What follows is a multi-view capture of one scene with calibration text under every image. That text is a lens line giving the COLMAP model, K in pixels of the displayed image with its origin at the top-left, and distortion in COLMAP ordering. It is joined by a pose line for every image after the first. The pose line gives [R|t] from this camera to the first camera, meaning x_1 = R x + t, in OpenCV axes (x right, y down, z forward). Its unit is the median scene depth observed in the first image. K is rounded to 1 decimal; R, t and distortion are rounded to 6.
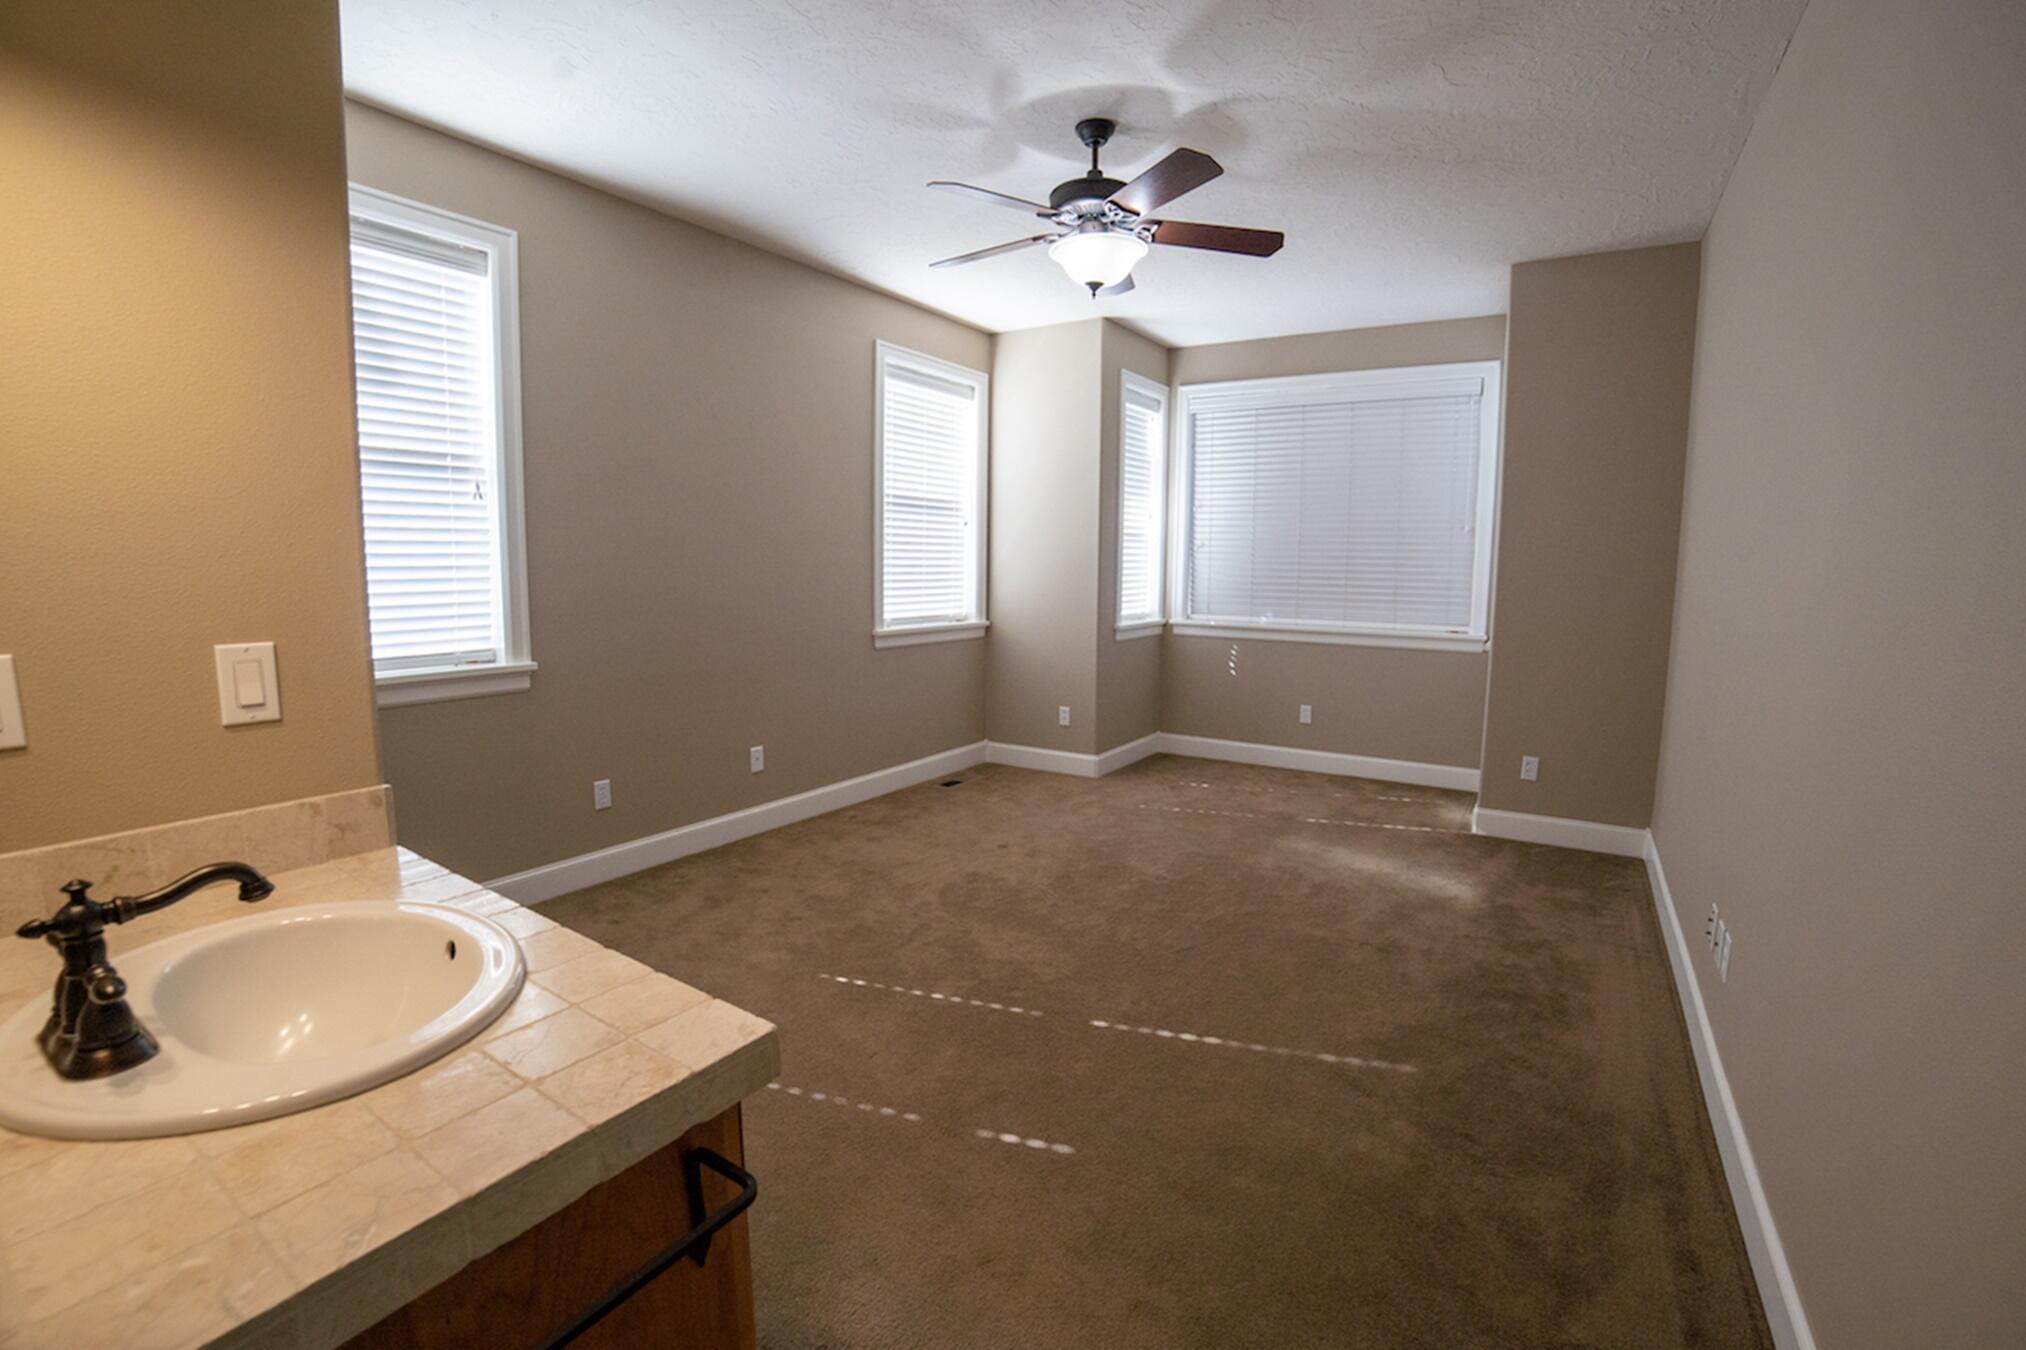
lens RADIAL K [[849.0, 0, 1013.0], [0, 849.0, 675.0], [0, 0, 1]] dist [-0.113420, 0.043589]
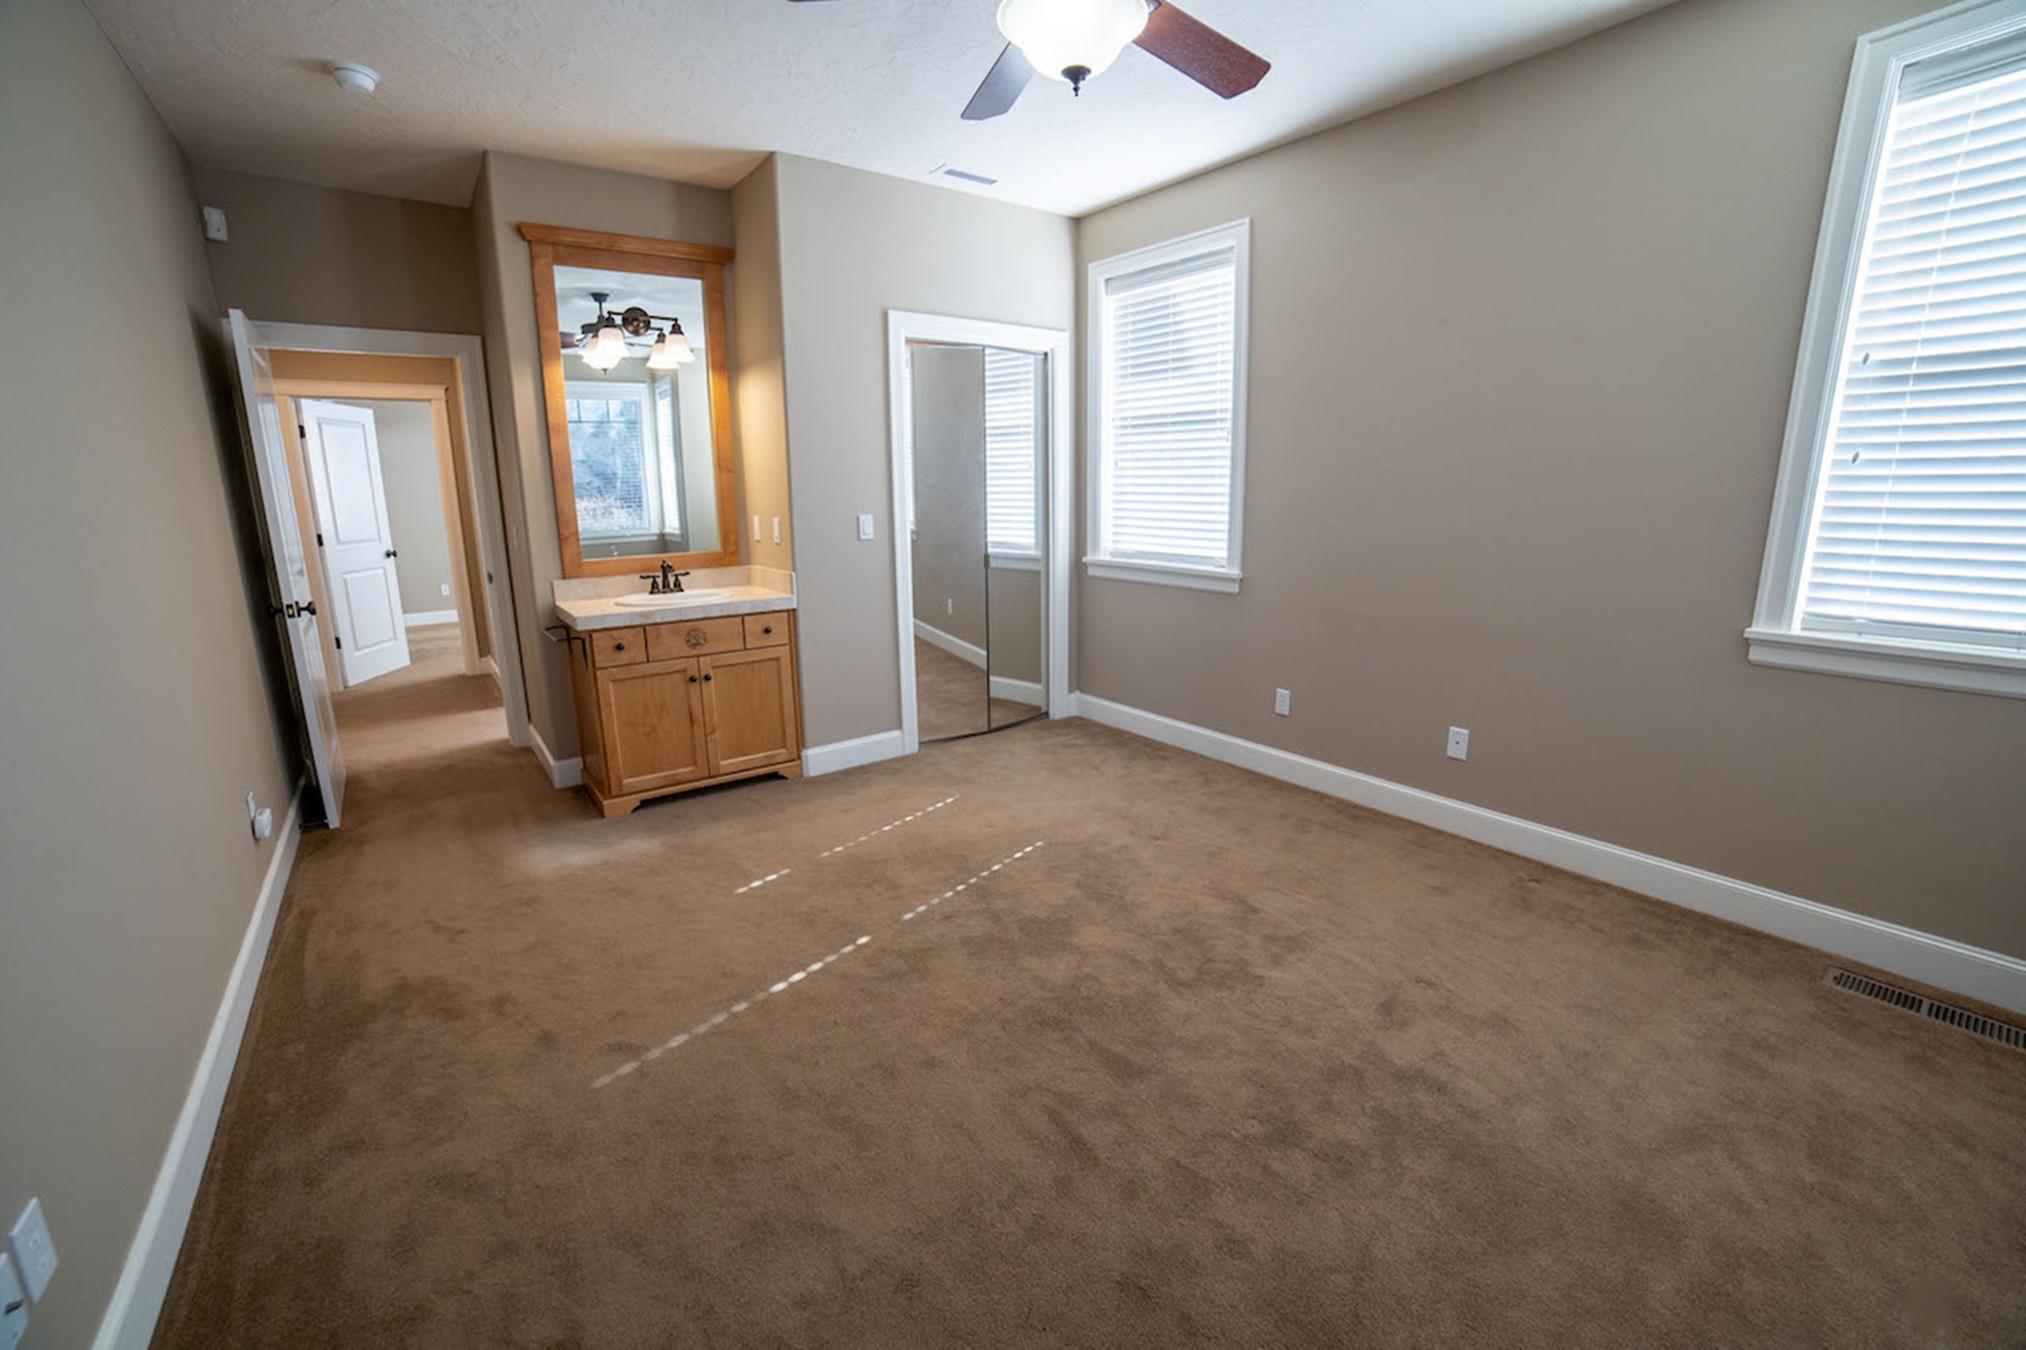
lens RADIAL K [[849.0, 0, 1013.0], [0, 849.0, 675.0], [0, 0, 1]] dist [-0.113420, 0.043589]
pose [[-0.335997, 0.193461, -0.921780, 0.730422], [-0.126459, 0.960550, 0.247693, -0.138170], [0.933335, 0.199791, -0.298277, 1.092534]]
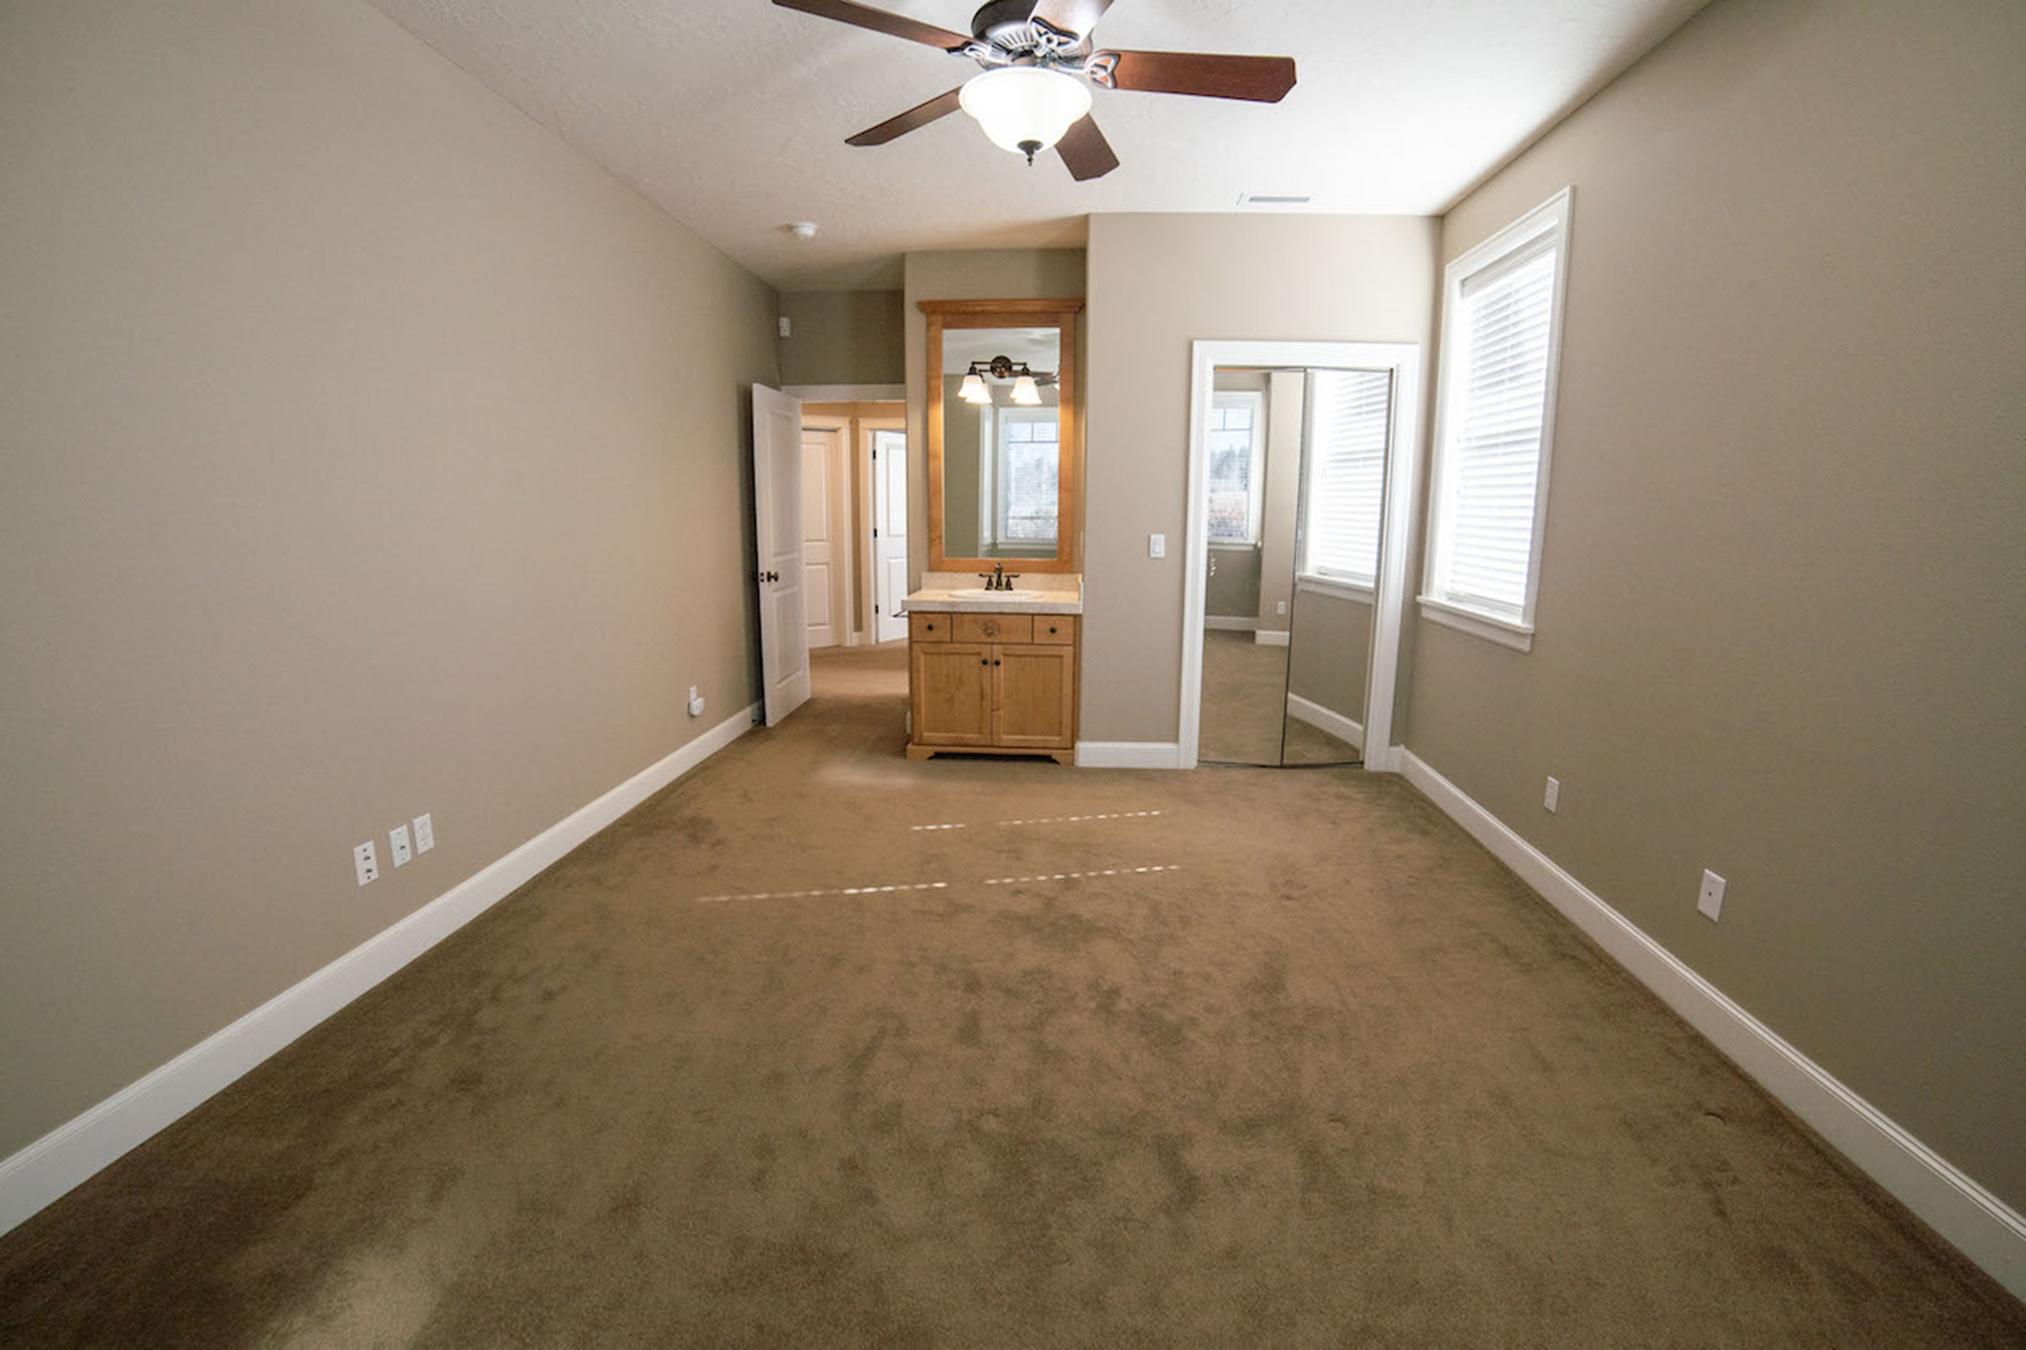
lens RADIAL K [[865.9, 0, 1009.3], [0, 865.9, 672.1], [0, 0, 1]] dist [-0.111075, 0.040966]
pose [[-0.878089, 0.067948, -0.473648, 0.459493], [-0.088135, 0.949963, 0.299670, -0.211653], [0.470311, 0.304882, -0.828164, 1.563932]]
